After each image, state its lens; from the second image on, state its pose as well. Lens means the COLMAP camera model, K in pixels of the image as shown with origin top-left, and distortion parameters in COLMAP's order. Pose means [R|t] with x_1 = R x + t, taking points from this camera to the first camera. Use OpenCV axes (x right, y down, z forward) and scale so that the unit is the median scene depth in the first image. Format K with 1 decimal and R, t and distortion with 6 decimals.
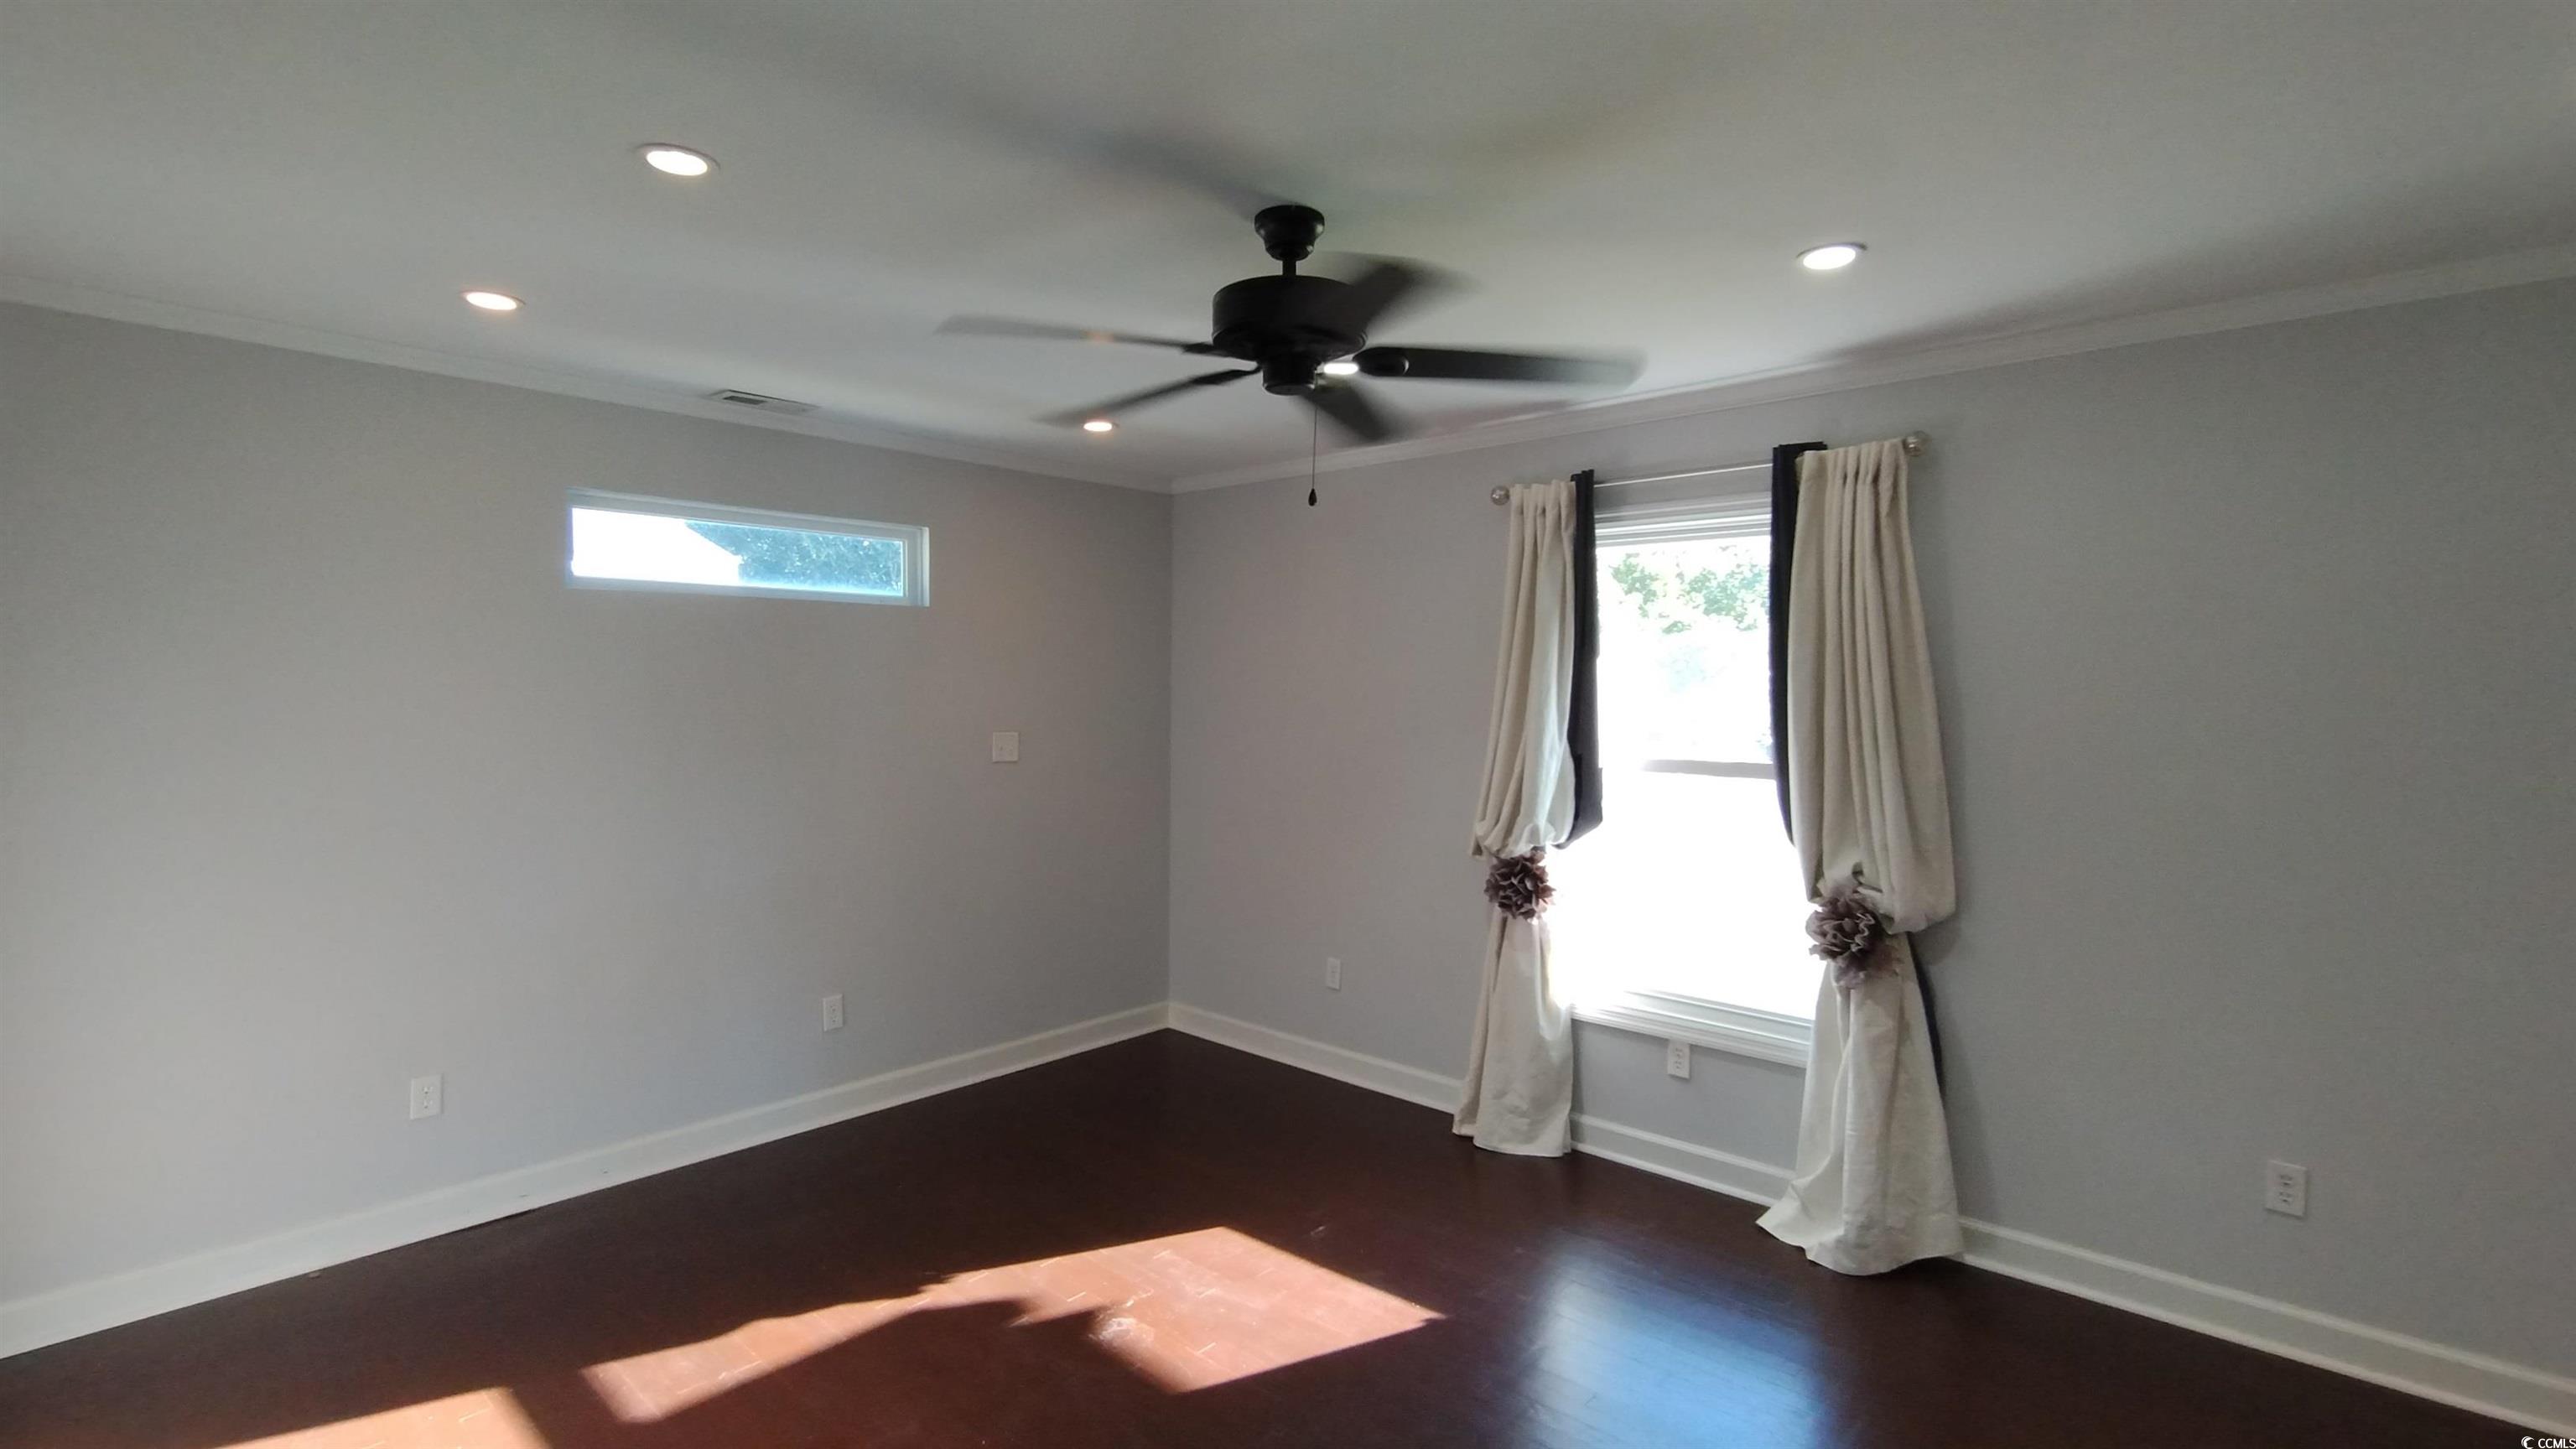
lens RADIAL K [[1160.9, 0, 1279.1], [0, 1160.9, 721.5], [0, 0, 1]] dist [-0.000061, 0.000011]
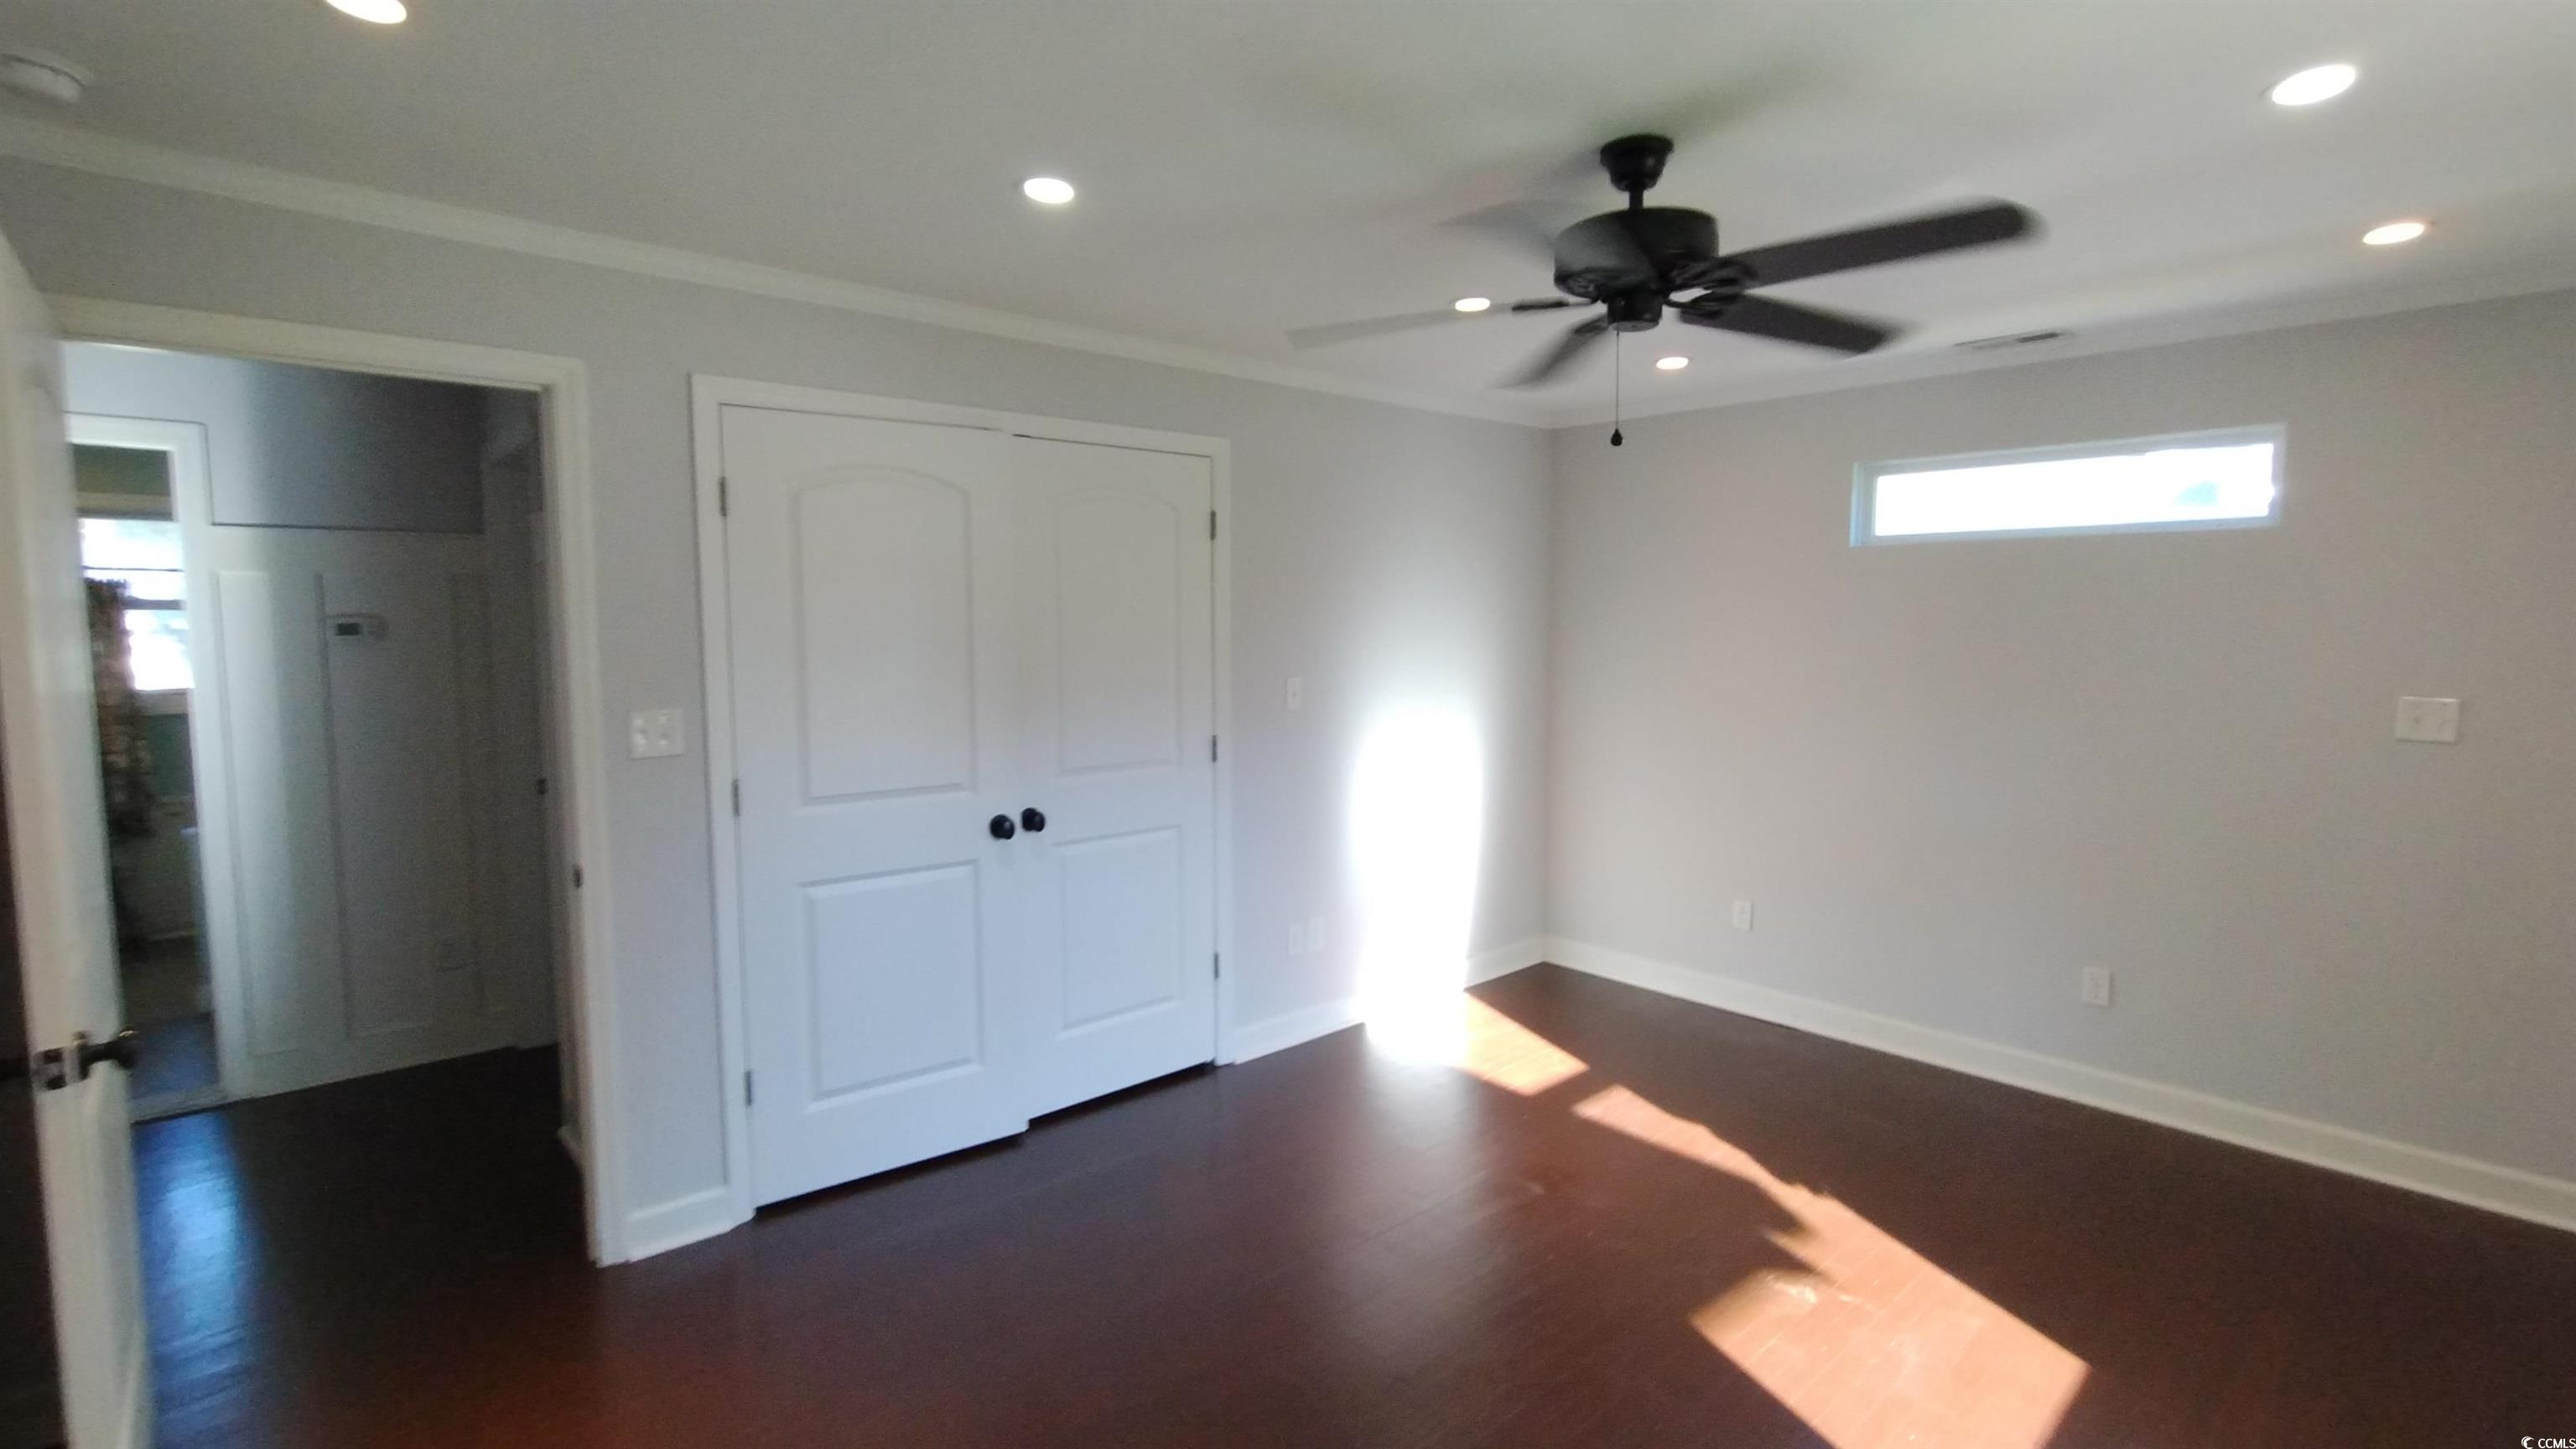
lens RADIAL K [[1160.9, 0, 1279.1], [0, 1160.9, 721.5], [0, 0, 1]] dist [-0.000061, 0.000011]
pose [[-0.109812, 0.078689, -0.990833, 0.735092], [-0.028270, 0.996211, 0.082249, -0.017319], [0.993550, 0.037043, -0.107172, 0.577660]]
